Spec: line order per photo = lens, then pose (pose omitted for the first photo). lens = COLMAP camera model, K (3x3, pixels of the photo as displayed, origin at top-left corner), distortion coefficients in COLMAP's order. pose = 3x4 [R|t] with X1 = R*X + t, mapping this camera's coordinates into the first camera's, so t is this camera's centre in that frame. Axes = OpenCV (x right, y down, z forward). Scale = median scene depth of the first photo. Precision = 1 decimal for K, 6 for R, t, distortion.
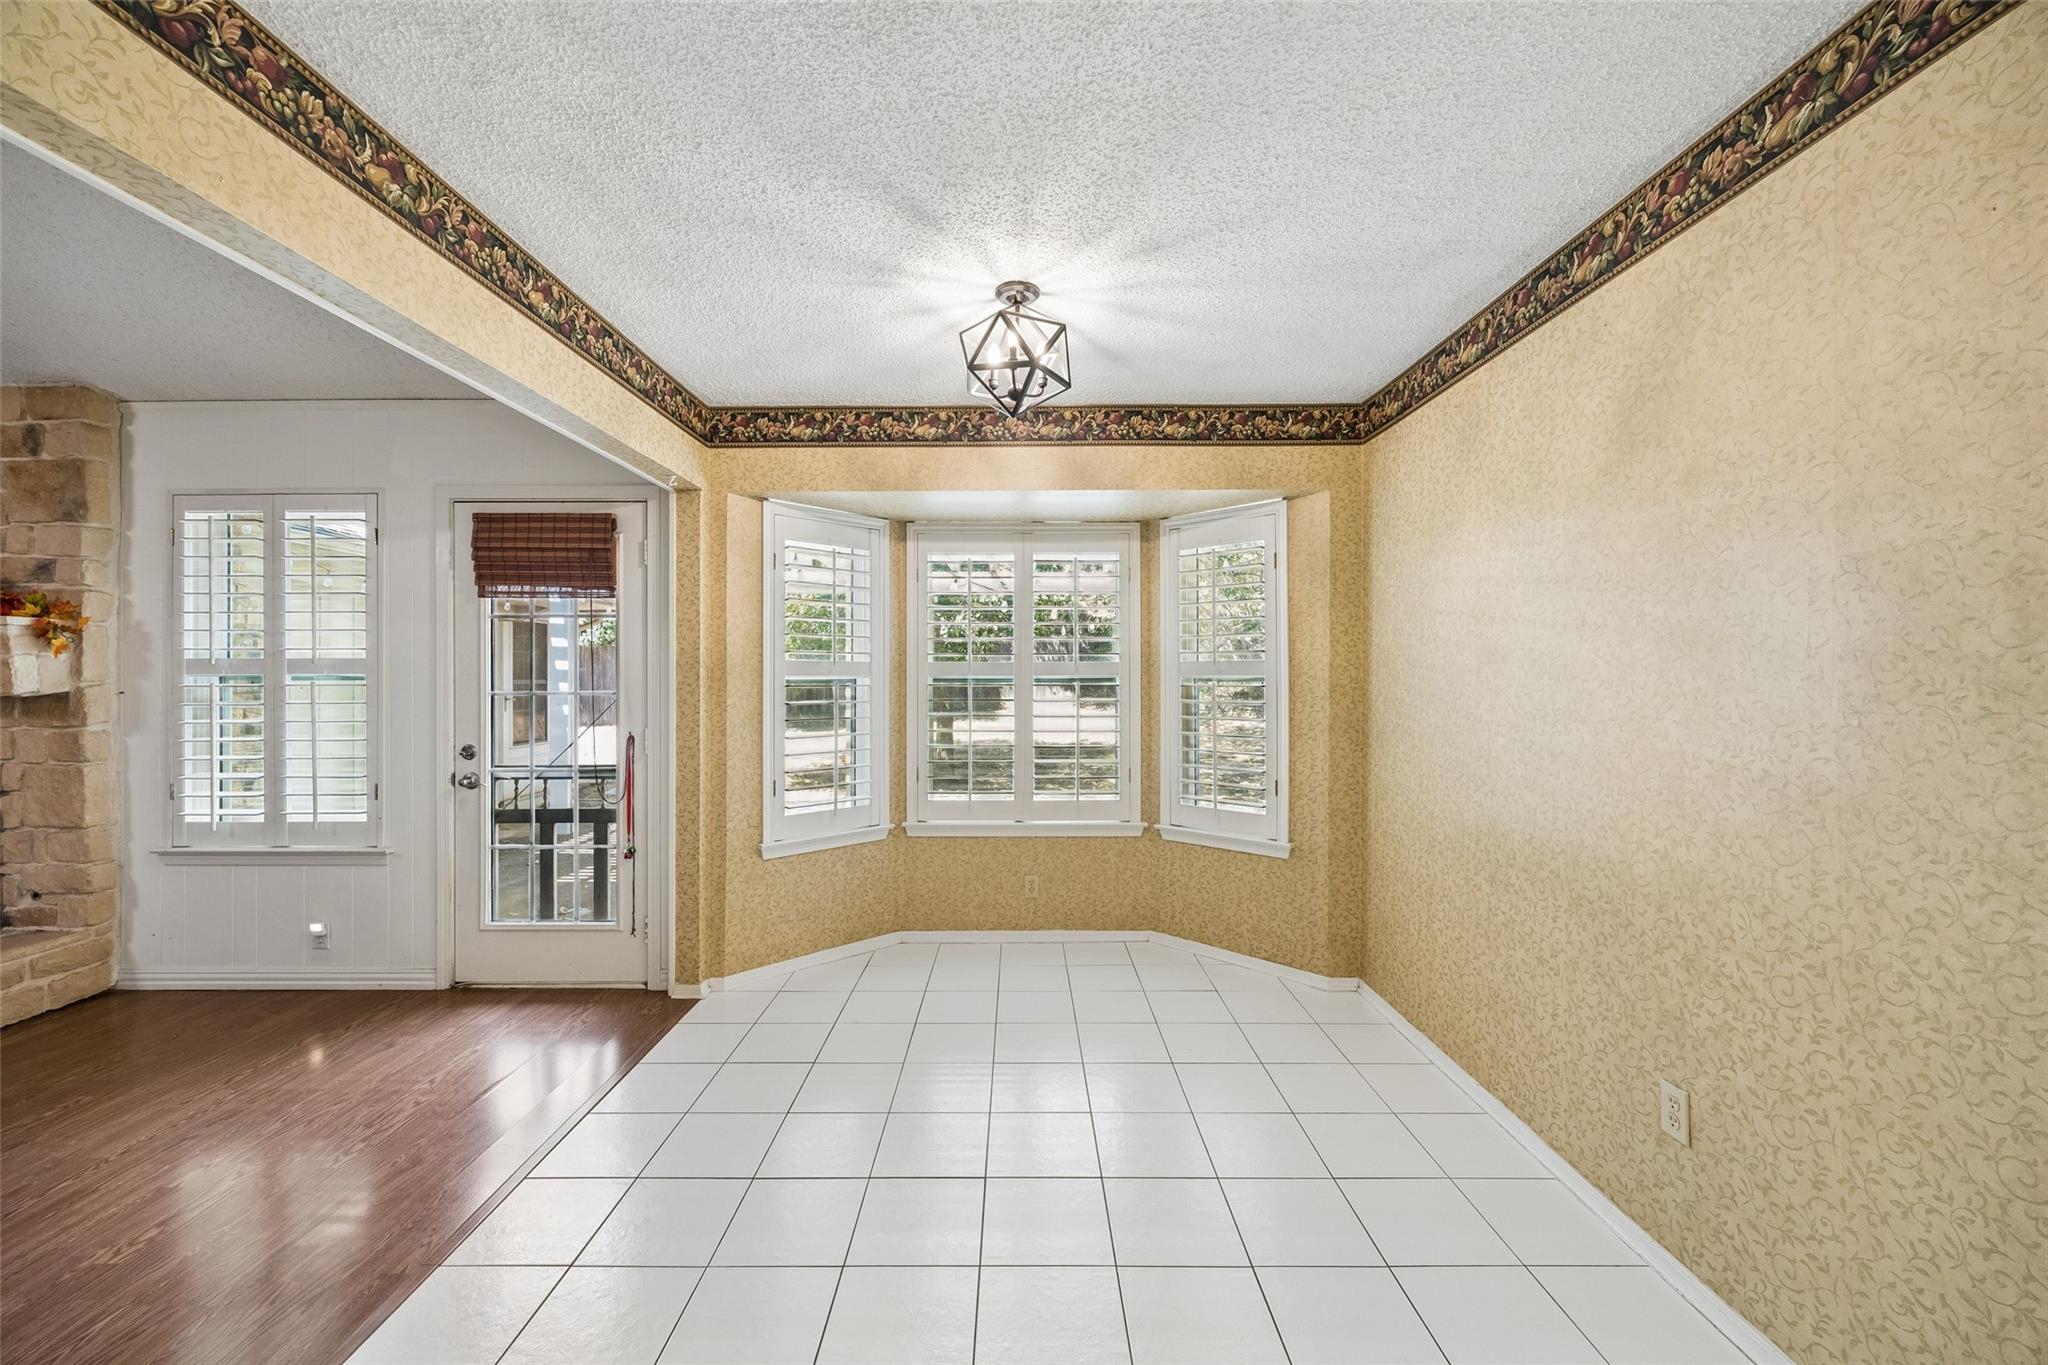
lens RADIAL K [[798.6, 0, 1022.7], [0, 798.6, 675.1], [0, 0, 1]] dist [0.001687, -0.000721]
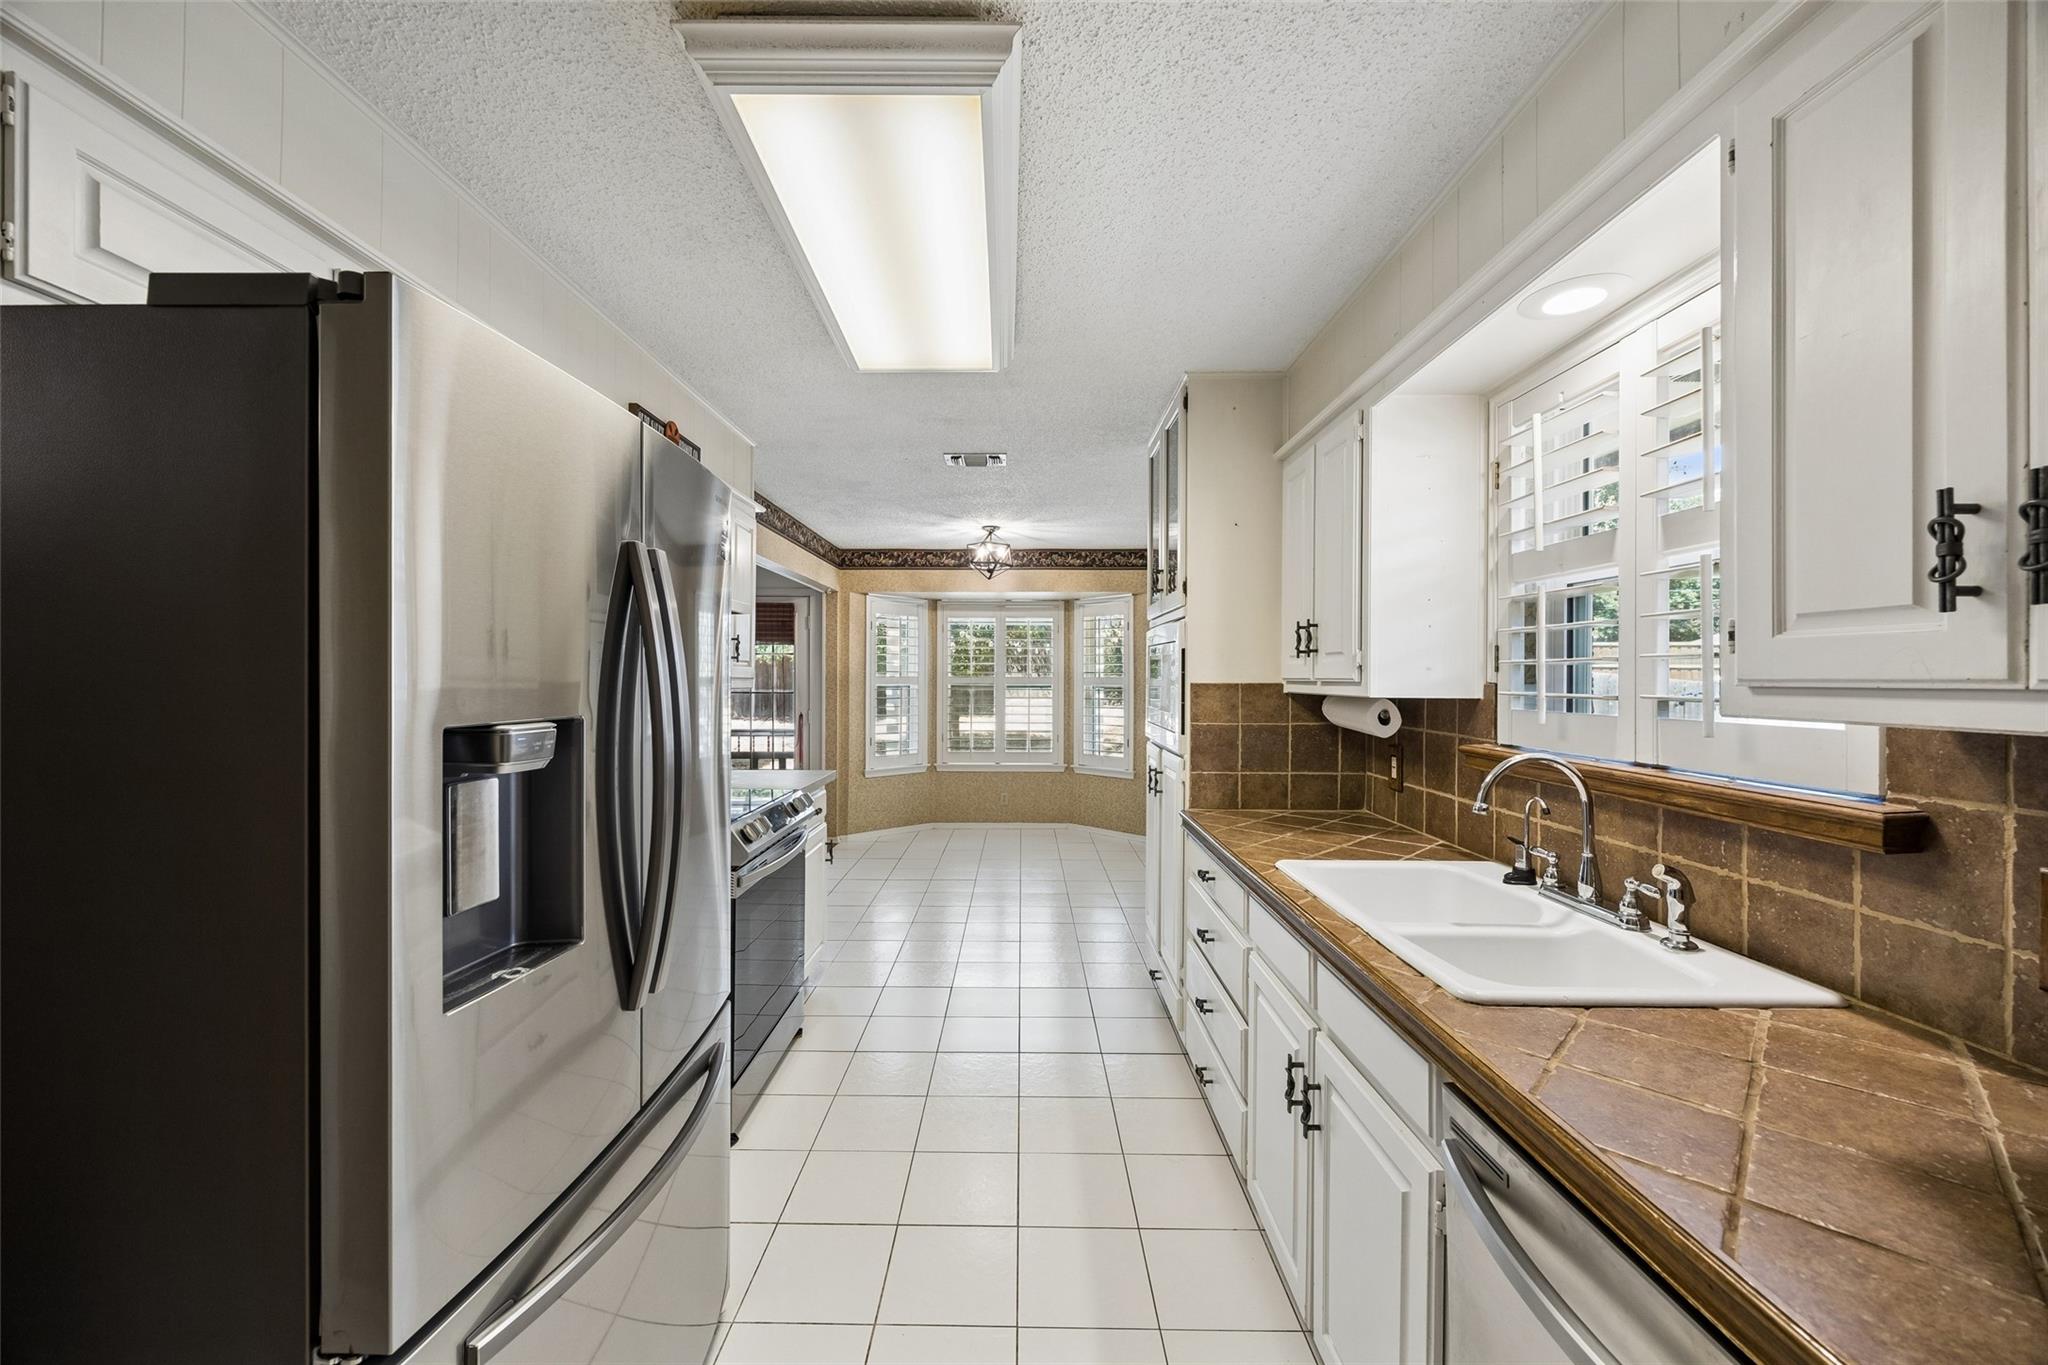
lens RADIAL K [[798.6, 0, 1024.8], [0, 798.6, 682.8], [0, 0, 1]] dist [0.001687, -0.000721]
pose [[0.999991, 0.004186, 0.000468, 0.066496], [-0.004188, 0.999980, 0.004761, -0.014059], [-0.000448, -0.004763, 0.999989, -0.982718]]
